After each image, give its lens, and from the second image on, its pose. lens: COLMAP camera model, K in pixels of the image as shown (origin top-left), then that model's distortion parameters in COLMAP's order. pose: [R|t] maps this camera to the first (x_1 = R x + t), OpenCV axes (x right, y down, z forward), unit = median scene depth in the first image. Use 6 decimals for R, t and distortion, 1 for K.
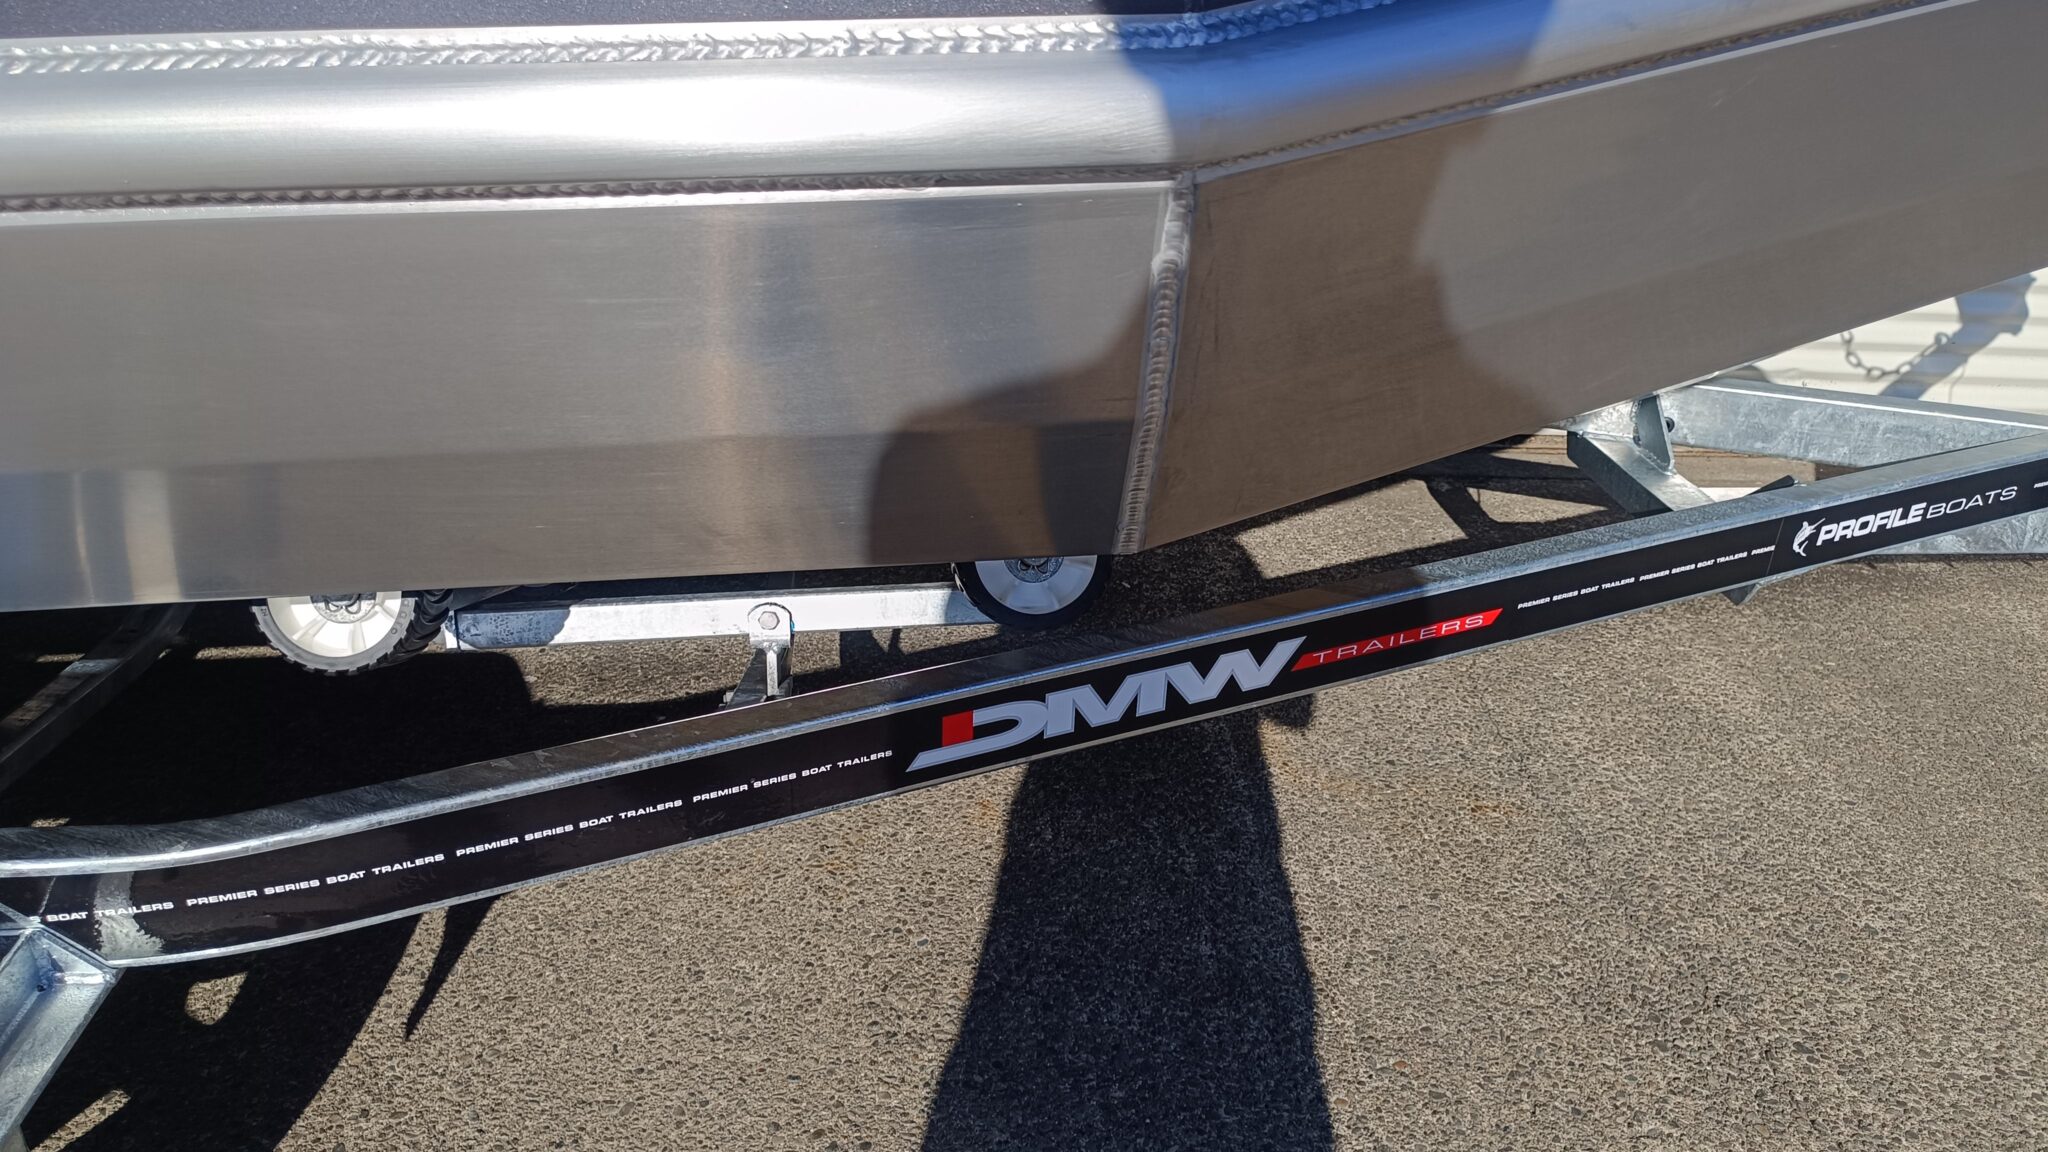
lens RADIAL K [[1440.0, 0, 1022.6], [0, 1440.0, 574.9], [0, 0, 1]] dist [0.010673, -0.004415]
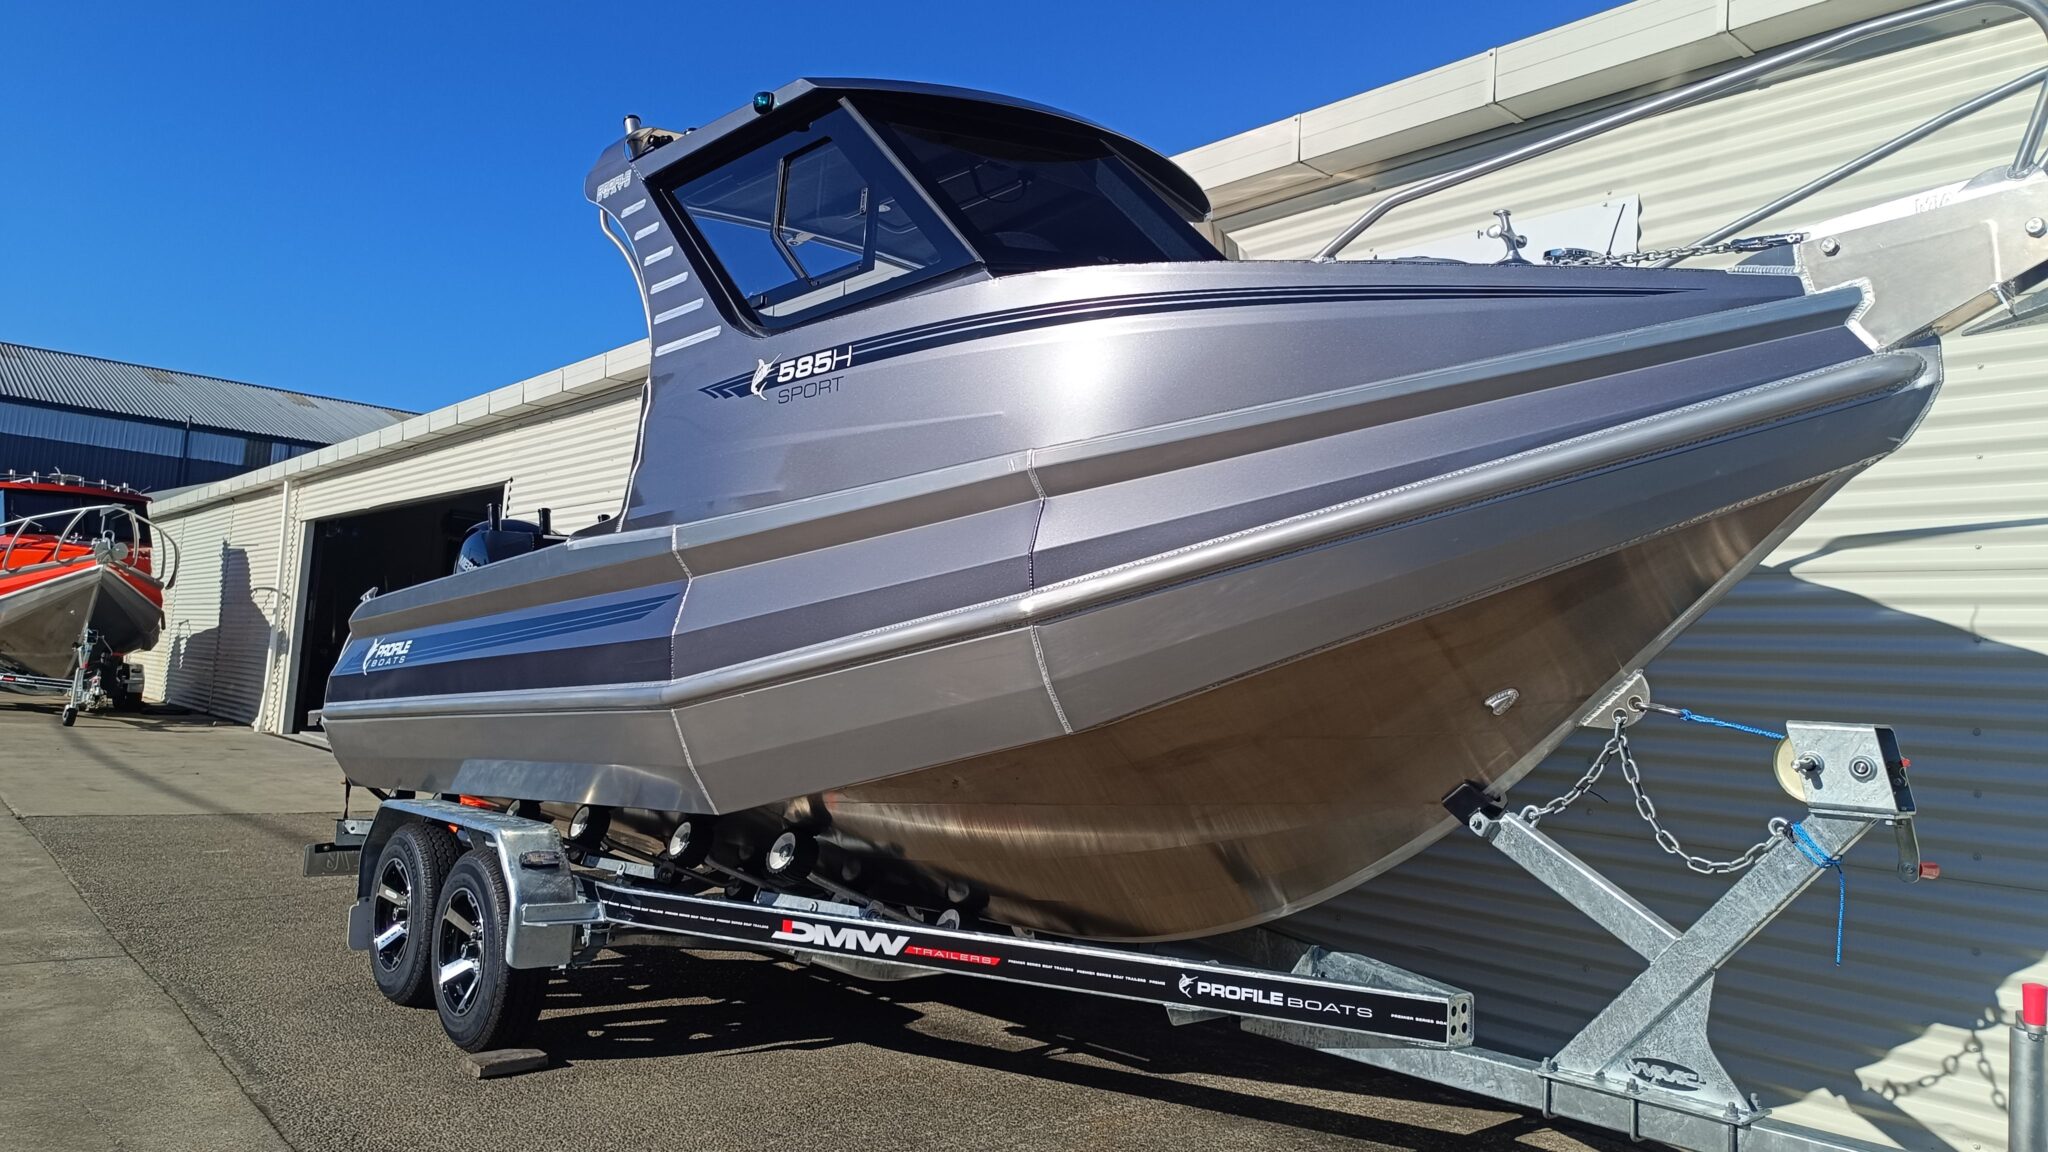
lens RADIAL K [[1440.0, 0, 1026.4], [0, 1440.0, 556.6], [0, 0, 1]] dist [0.010673, -0.004415]
pose [[0.585574, -0.085708, -0.806075, 2.115862], [-0.375518, 0.852580, -0.363447, 0.275934], [0.718394, 0.515521, 0.467064, -0.323663]]
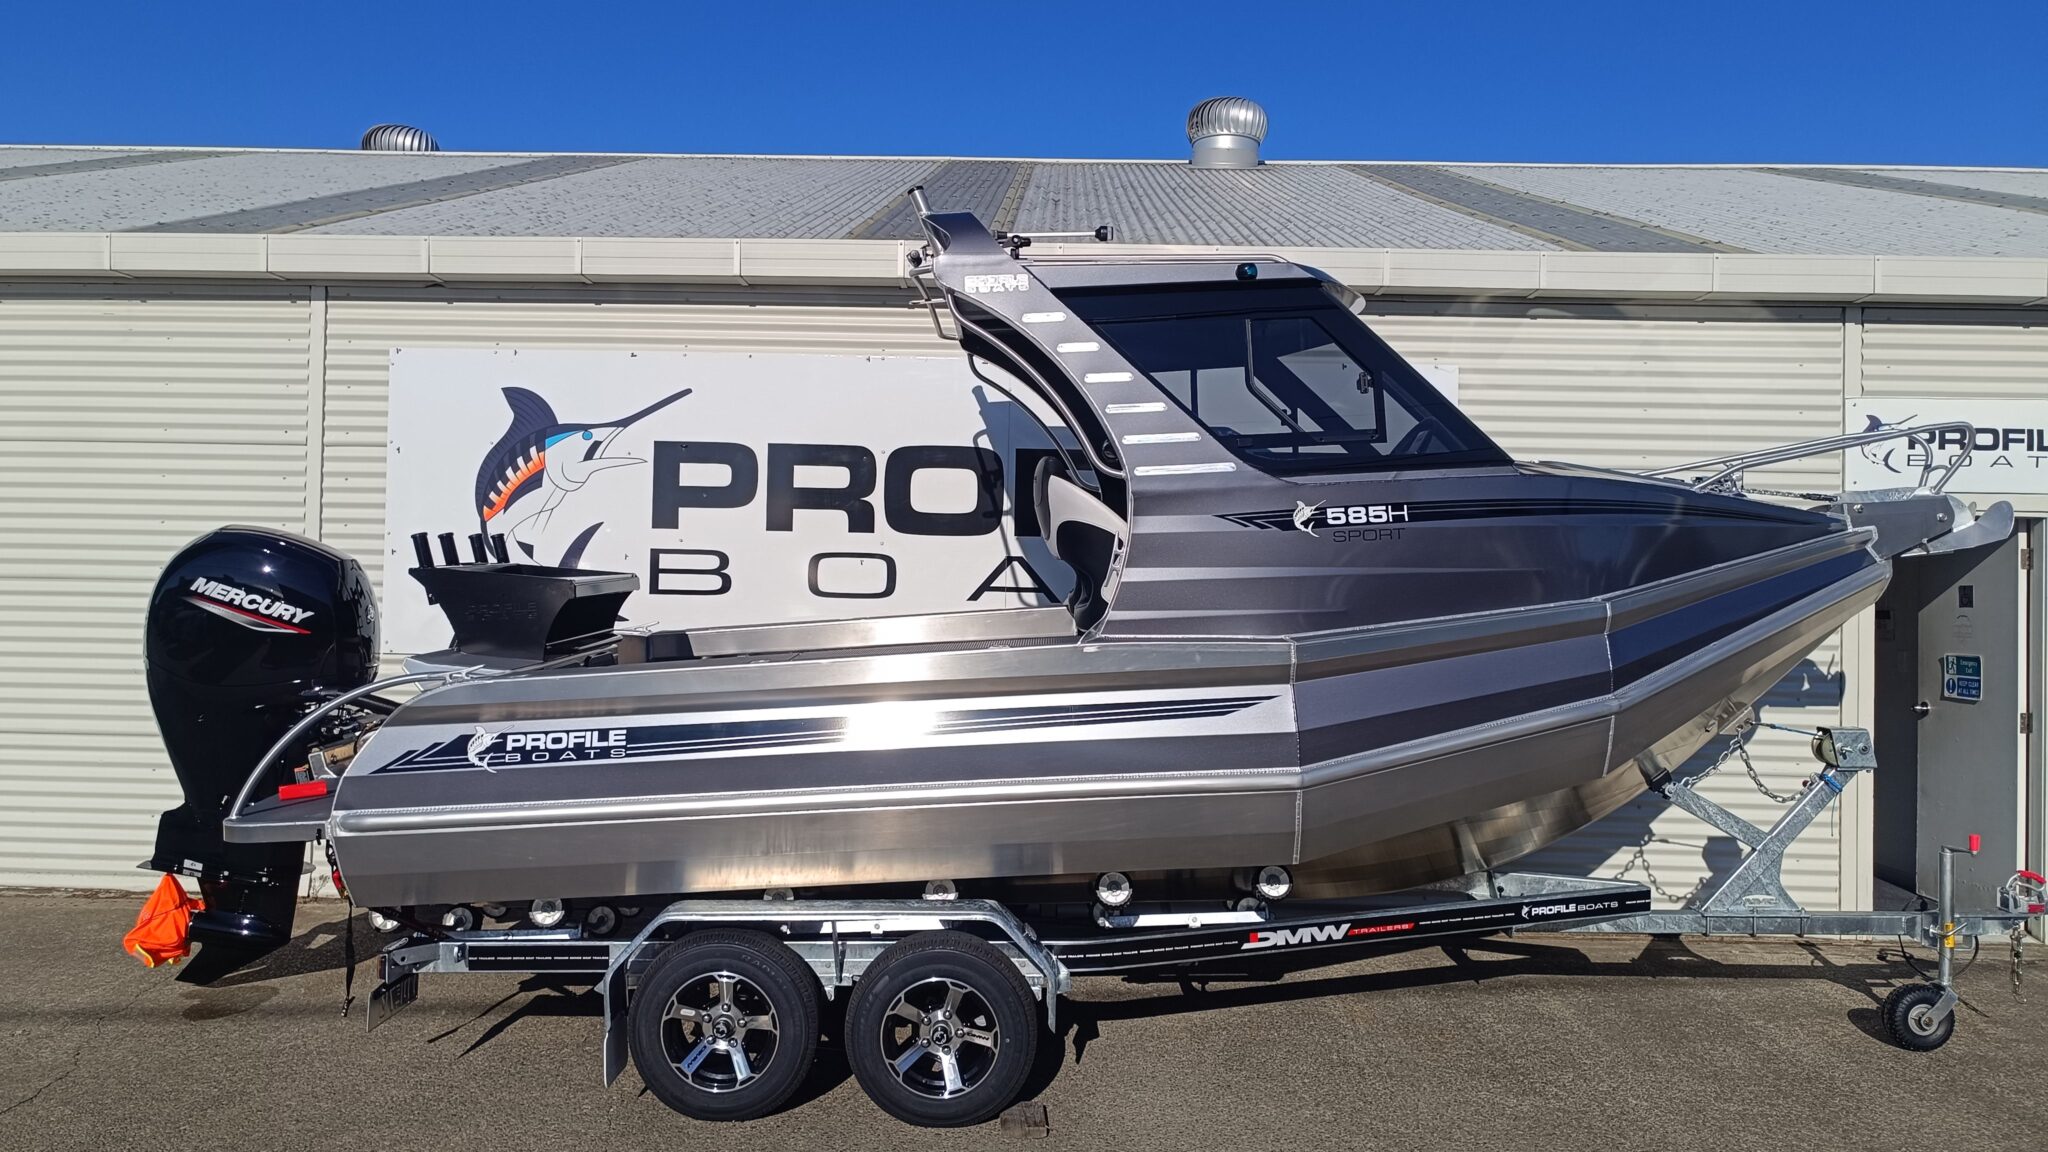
lens RADIAL K [[1440.0, 0, 1027.3], [0, 1440.0, 568.0], [0, 0, 1]] dist [0.010673, -0.004415]
pose [[0.995058, -0.030870, -0.094372, -0.197184], [-0.013696, 0.898685, -0.438381, 0.709072], [0.098343, 0.437507, 0.893821, -2.246031]]
